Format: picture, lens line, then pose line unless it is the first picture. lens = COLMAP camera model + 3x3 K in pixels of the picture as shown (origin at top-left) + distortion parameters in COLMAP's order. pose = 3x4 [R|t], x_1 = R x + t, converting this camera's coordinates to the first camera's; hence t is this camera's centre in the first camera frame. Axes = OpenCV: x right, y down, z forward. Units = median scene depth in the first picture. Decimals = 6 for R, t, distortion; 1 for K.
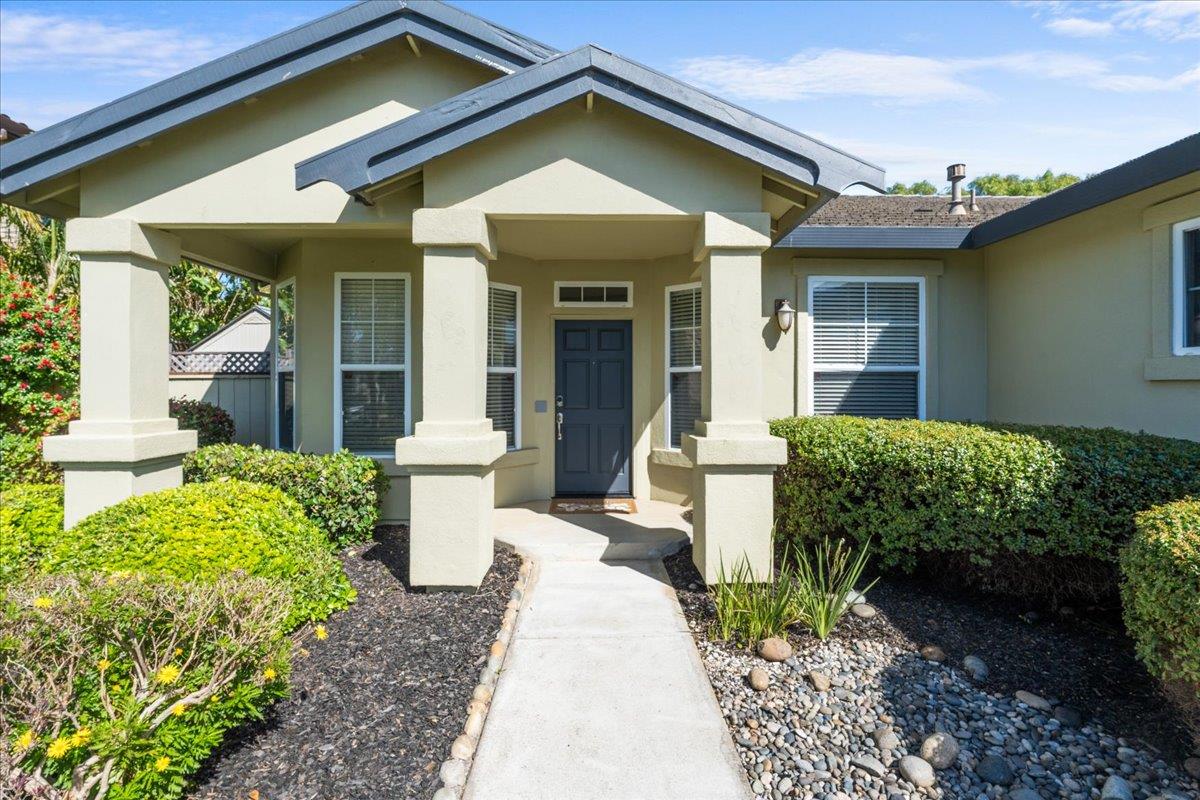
lens RADIAL K [[527.4, 0, 604.7], [0, 527.4, 380.4], [0, 0, 1]] dist [-0.009295, -0.000006]
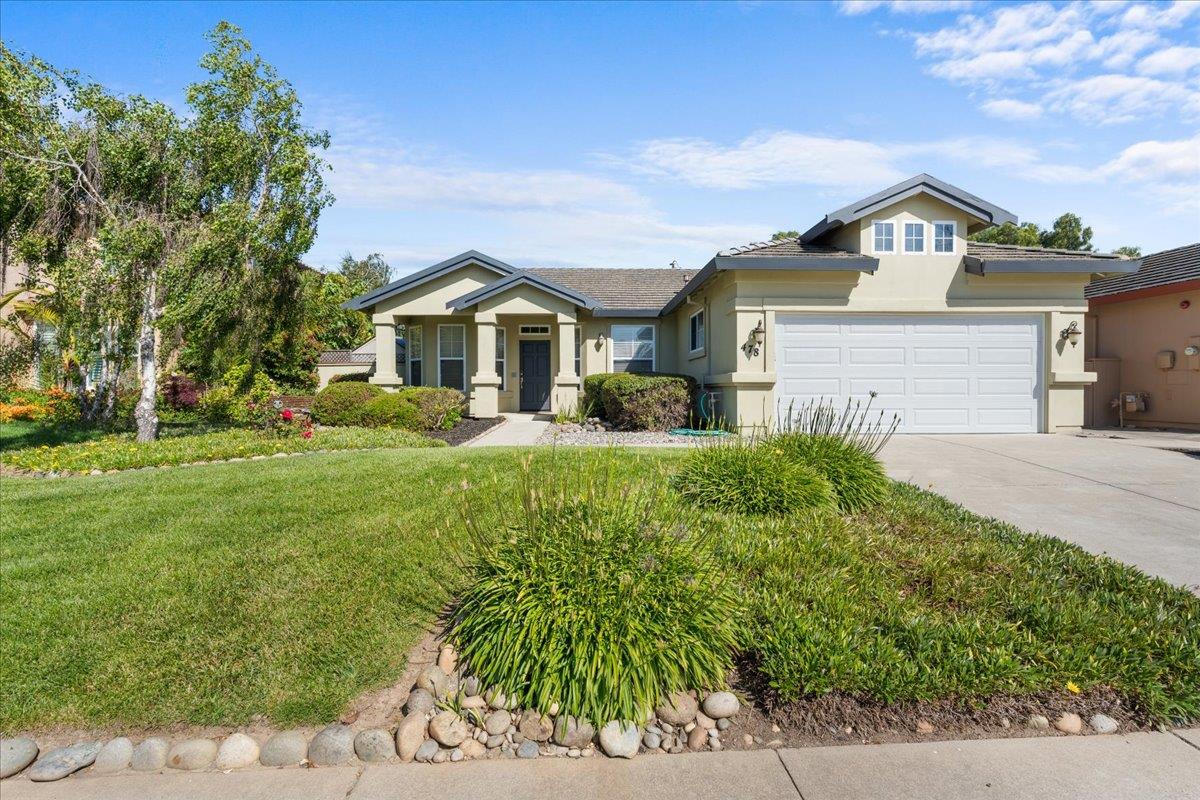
lens RADIAL K [[527.4, 0, 604.7], [0, 527.4, 380.4], [0, 0, 1]] dist [-0.009295, -0.000006]
pose [[0.999540, -0.002946, 0.030201, 0.347406], [0.003137, 0.999975, -0.006265, 0.137047], [-0.030181, 0.006357, 0.999524, -2.237777]]
